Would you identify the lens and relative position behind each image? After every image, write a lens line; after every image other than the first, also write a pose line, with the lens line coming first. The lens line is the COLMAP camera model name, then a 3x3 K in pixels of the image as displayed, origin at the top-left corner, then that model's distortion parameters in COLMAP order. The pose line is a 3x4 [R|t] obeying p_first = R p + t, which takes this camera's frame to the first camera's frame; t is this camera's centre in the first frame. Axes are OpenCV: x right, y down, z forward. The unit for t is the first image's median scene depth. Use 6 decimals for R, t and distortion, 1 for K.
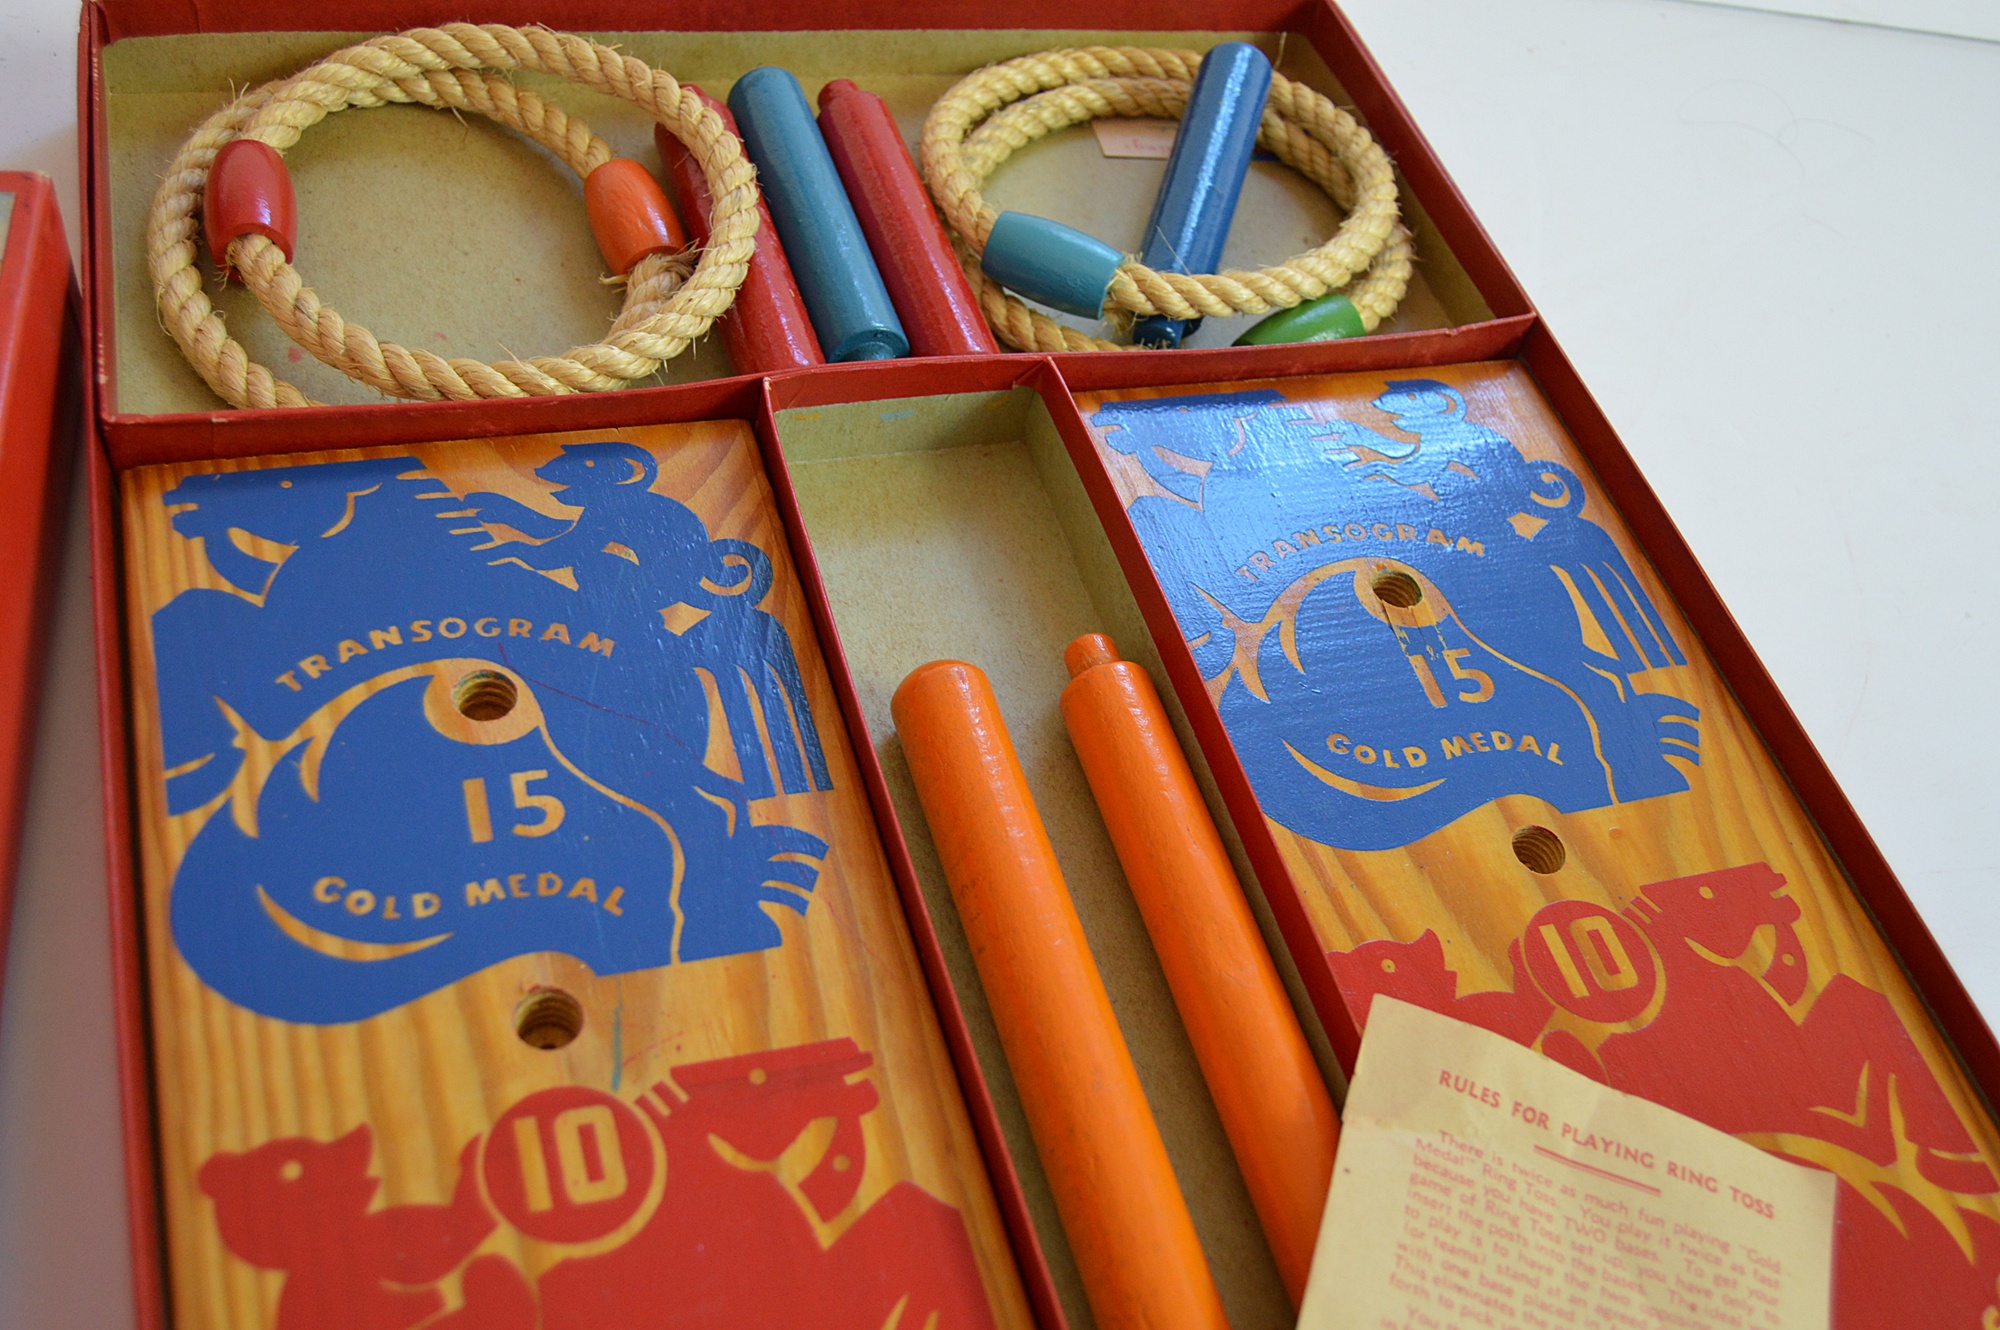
lens RADIAL K [[1967.9, 0, 999.6], [0, 1967.9, 665.6], [0, 0, 1]] dist [-0.065322, 0.000000]
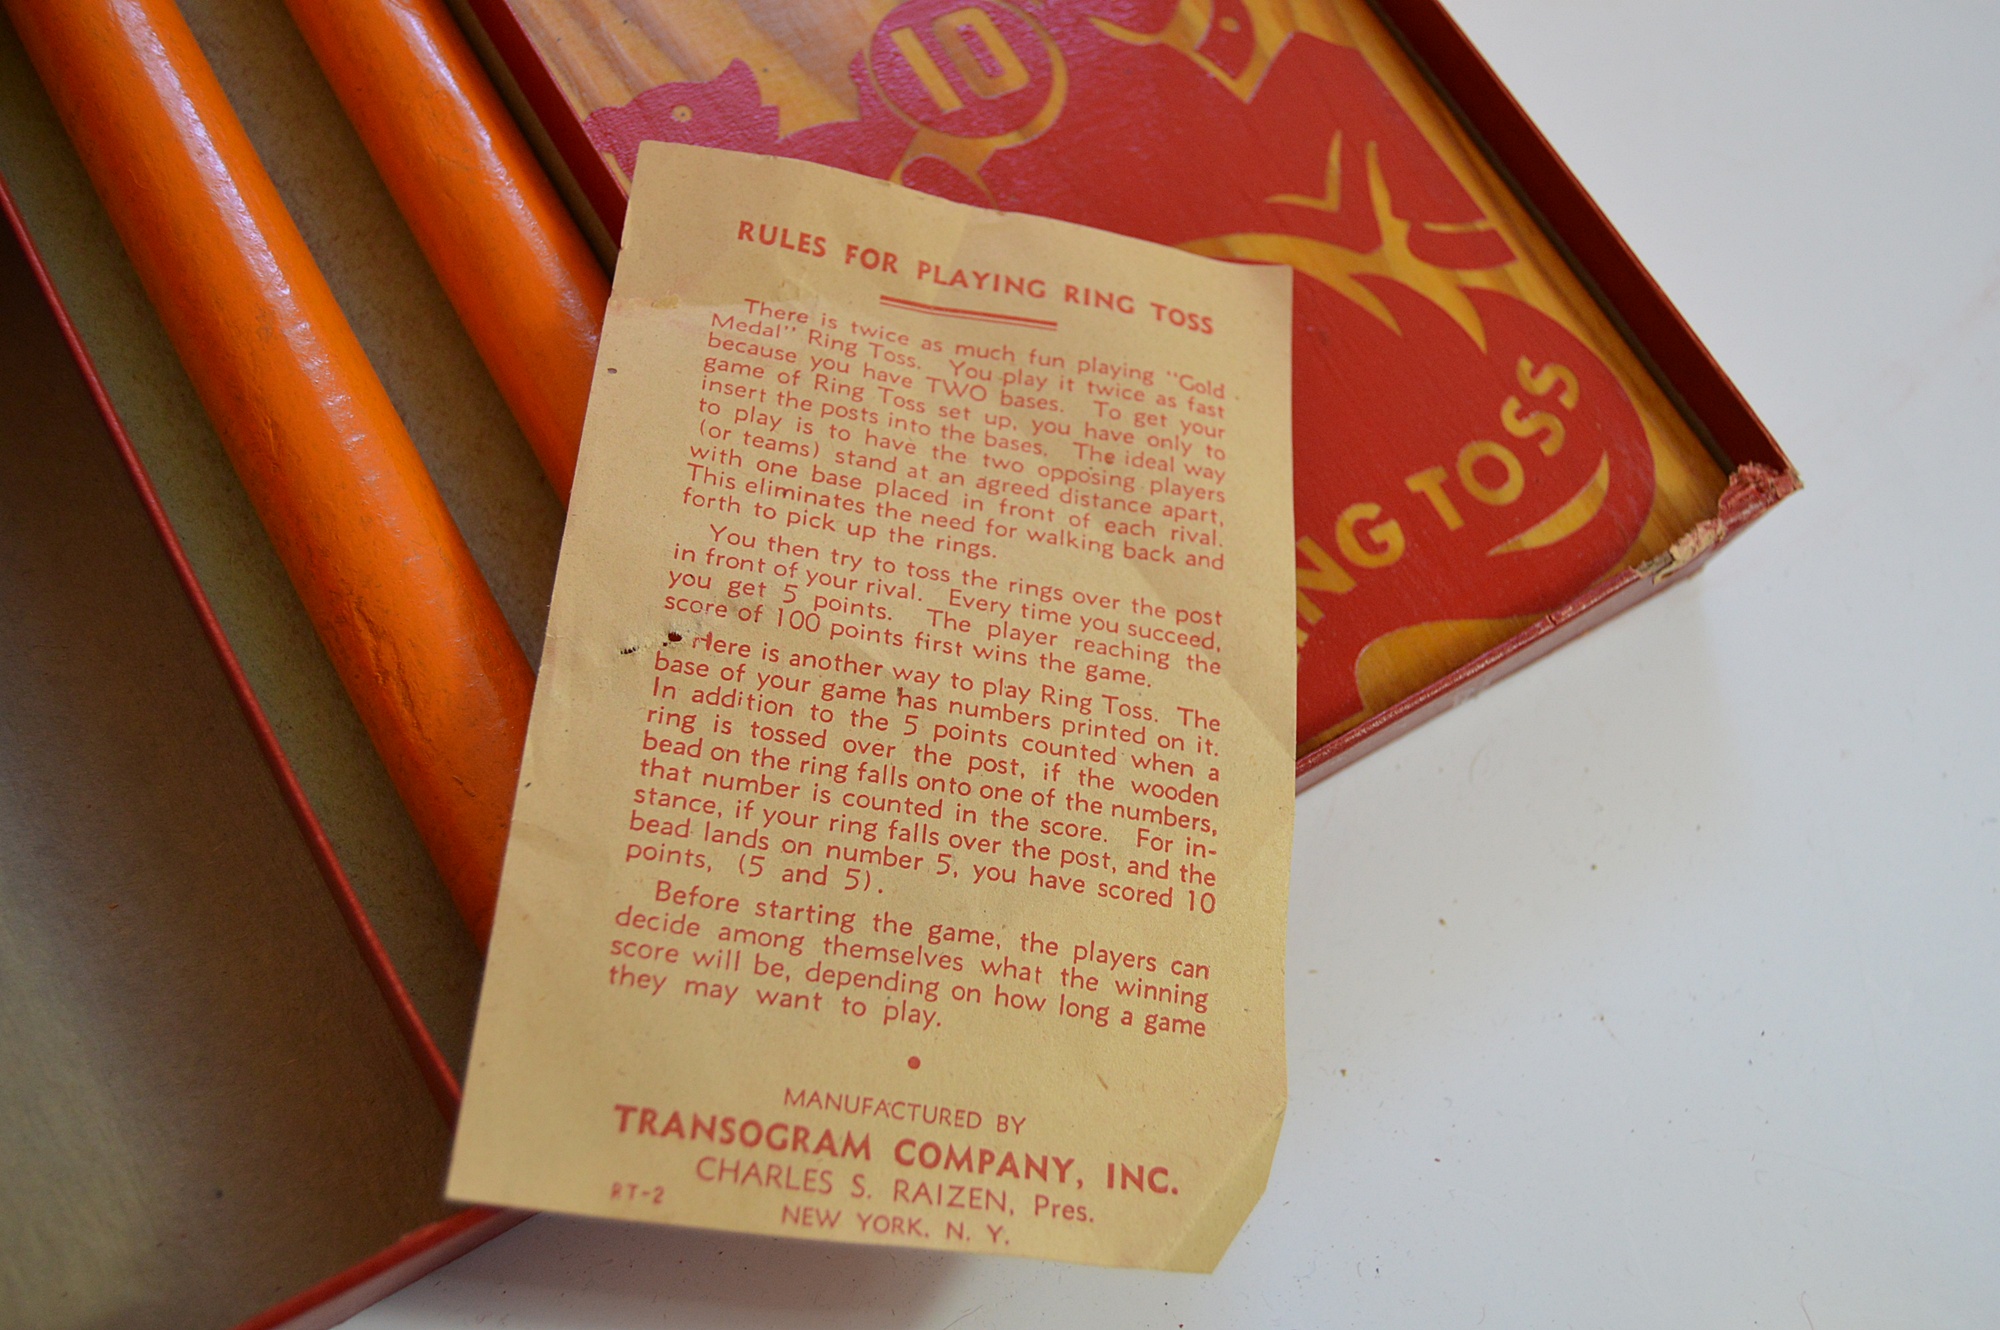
lens RADIAL K [[1967.9, 0, 1000.6], [0, 1967.9, 664.5], [0, 0, 1]] dist [-0.065322, 0.000000]
pose [[0.971850, -0.217083, 0.091562, 0.217956], [0.181385, 0.937411, 0.297254, 0.161988], [-0.150360, -0.272279, 0.950398, 0.237280]]
